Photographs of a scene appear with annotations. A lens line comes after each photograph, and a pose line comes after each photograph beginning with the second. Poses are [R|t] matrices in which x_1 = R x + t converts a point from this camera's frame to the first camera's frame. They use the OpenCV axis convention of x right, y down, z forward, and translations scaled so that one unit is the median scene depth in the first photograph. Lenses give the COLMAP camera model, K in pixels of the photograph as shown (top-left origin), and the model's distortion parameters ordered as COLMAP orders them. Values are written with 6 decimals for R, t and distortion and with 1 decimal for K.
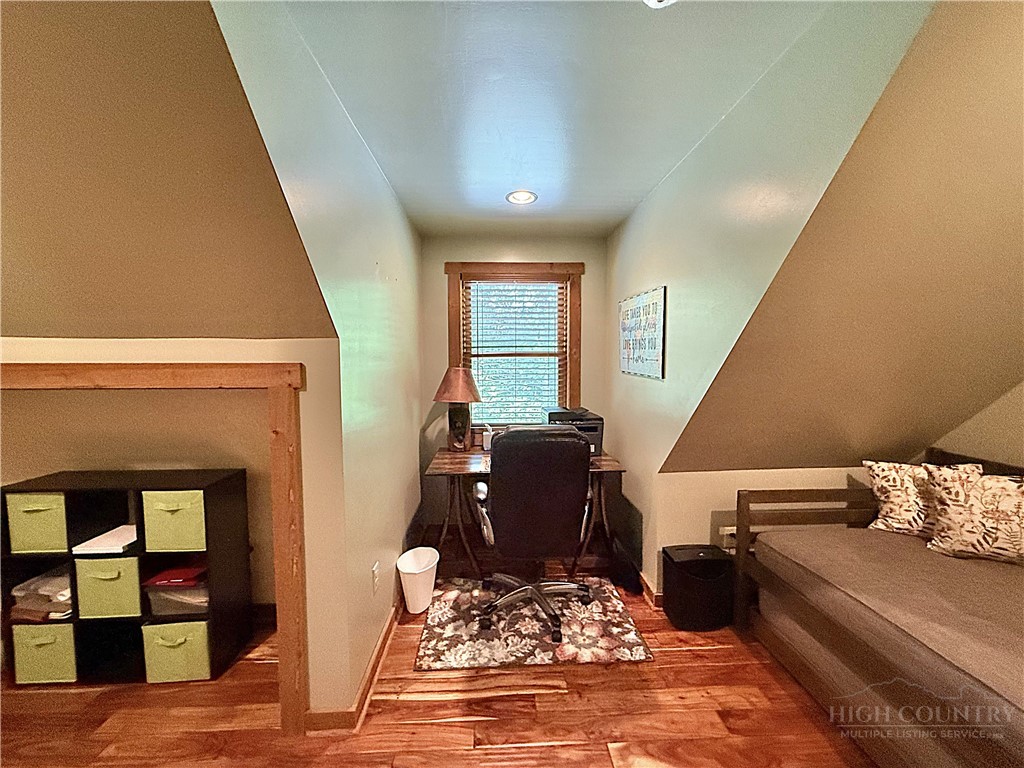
lens RADIAL K [[409.3, 0, 509.9], [0, 409.3, 385.6], [0, 0, 1]] dist [0.001085, 0.000285]
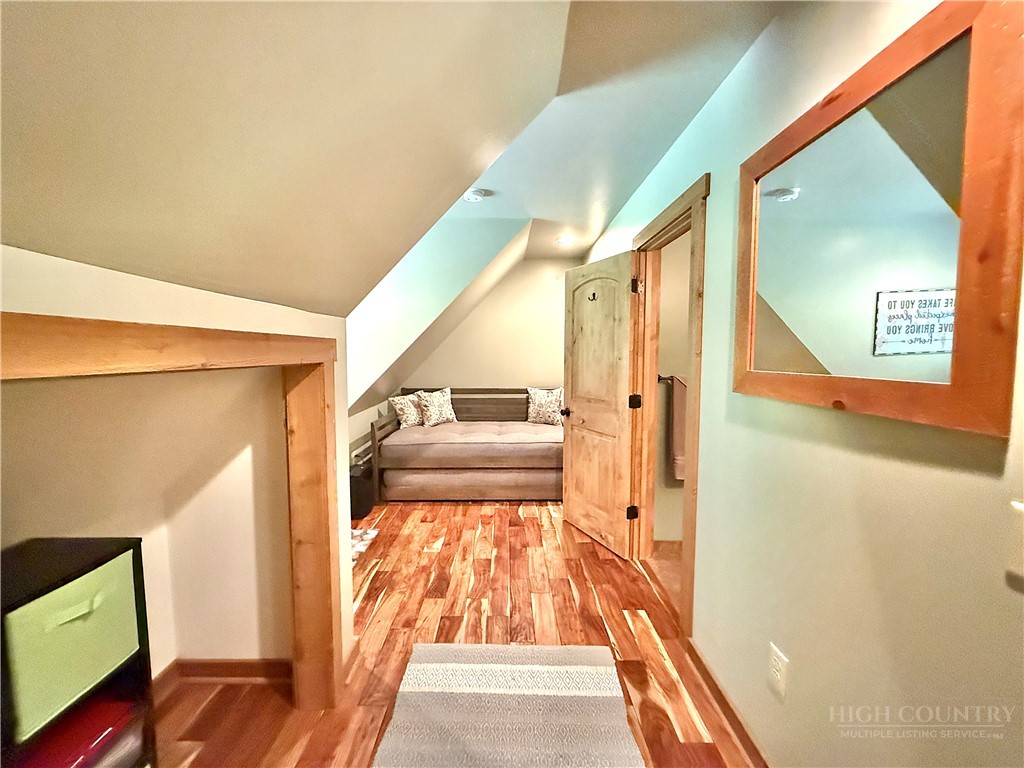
lens RADIAL K [[409.3, 0, 509.0], [0, 409.3, 380.9], [0, 0, 1]] dist [0.001085, 0.000285]
pose [[0.040167, -0.072857, 0.996533, -1.288746], [0.070230, 0.995077, 0.069919, 0.003514], [-0.996722, 0.067178, 0.045086, 0.400313]]
